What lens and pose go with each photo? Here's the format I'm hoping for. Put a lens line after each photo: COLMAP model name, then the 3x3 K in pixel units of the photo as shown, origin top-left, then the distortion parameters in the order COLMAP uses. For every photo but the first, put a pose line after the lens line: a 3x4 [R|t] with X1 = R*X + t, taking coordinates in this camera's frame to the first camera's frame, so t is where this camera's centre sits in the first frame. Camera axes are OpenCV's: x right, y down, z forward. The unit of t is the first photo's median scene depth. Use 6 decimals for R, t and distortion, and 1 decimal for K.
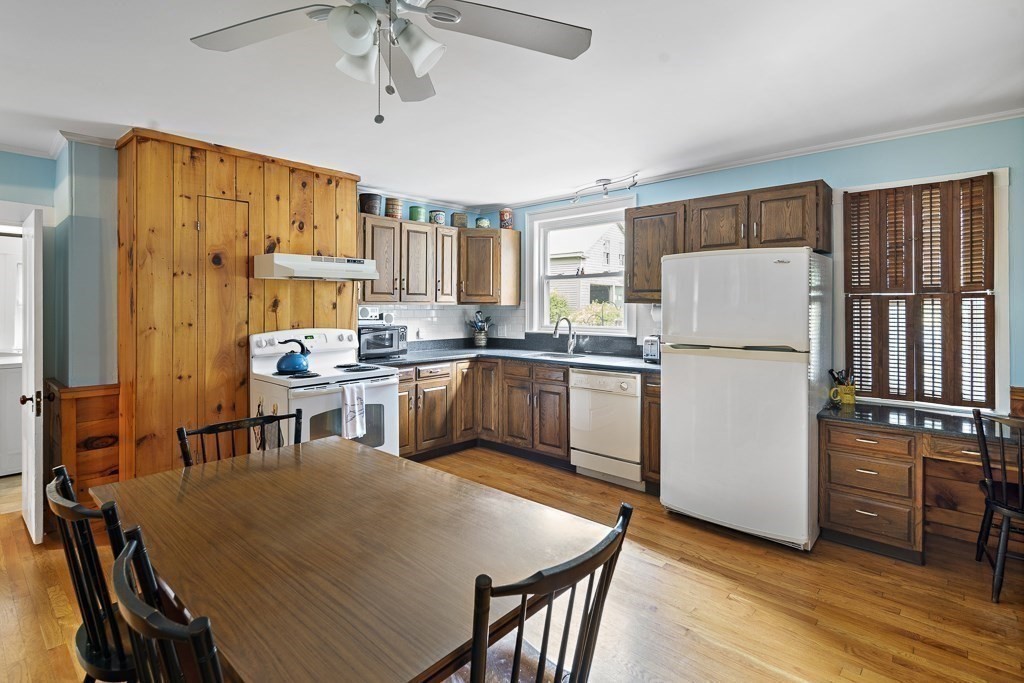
lens RADIAL K [[495.6, 0, 512.6], [0, 495.6, 304.7], [0, 0, 1]] dist [-0.002922, -0.000292]
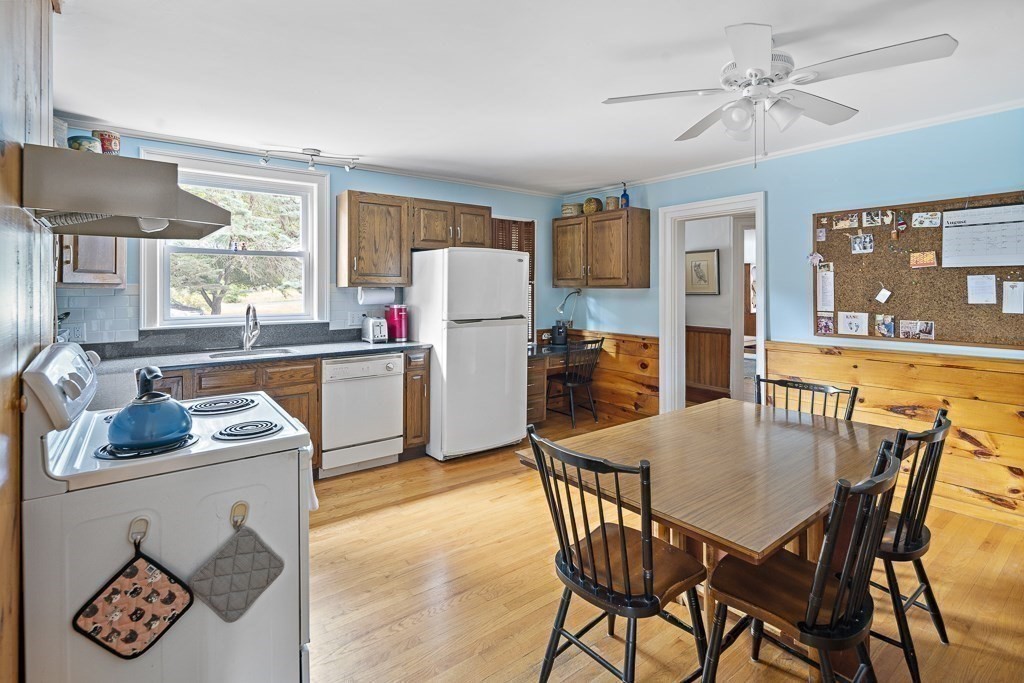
lens RADIAL K [[495.6, 0, 512.6], [0, 495.6, 304.7], [0, 0, 1]] dist [-0.002922, -0.000292]
pose [[0.187456, -0.029845, 0.981819, -0.716260], [0.000622, 0.999542, 0.030265, 0.002895], [-0.982273, -0.005062, 0.187389, 0.532954]]
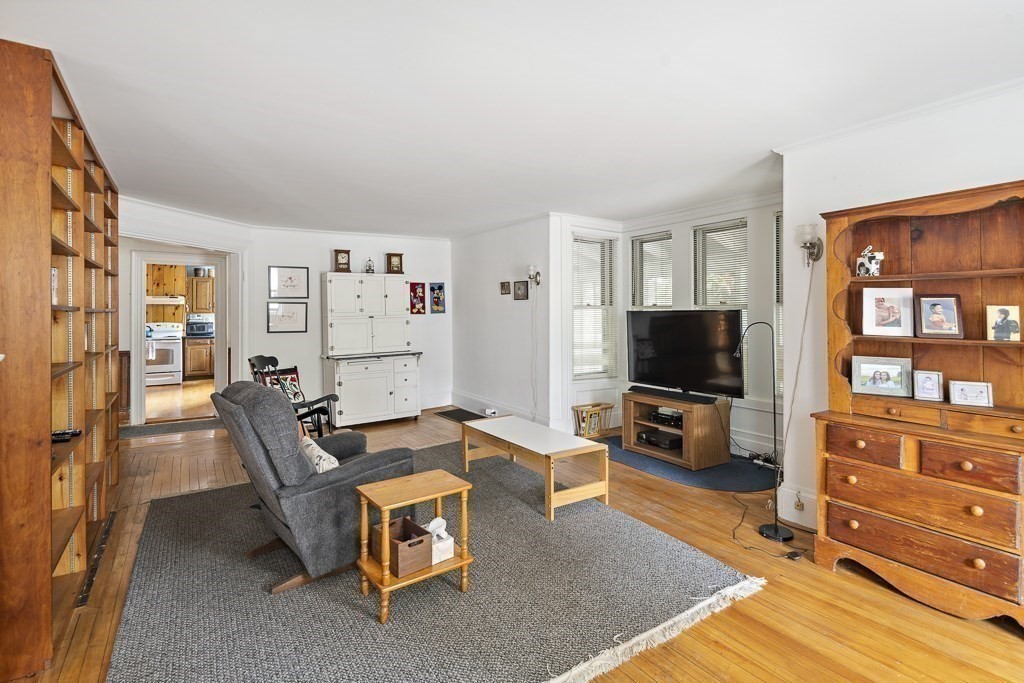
lens RADIAL K [[495.6, 0, 512.6], [0, 495.6, 304.7], [0, 0, 1]] dist [-0.002922, -0.000292]
pose [[0.966400, -0.006881, -0.256951, 2.025142], [0.004429, 0.999939, -0.010122, -0.012827], [0.257005, 0.008644, 0.966371, -1.053386]]
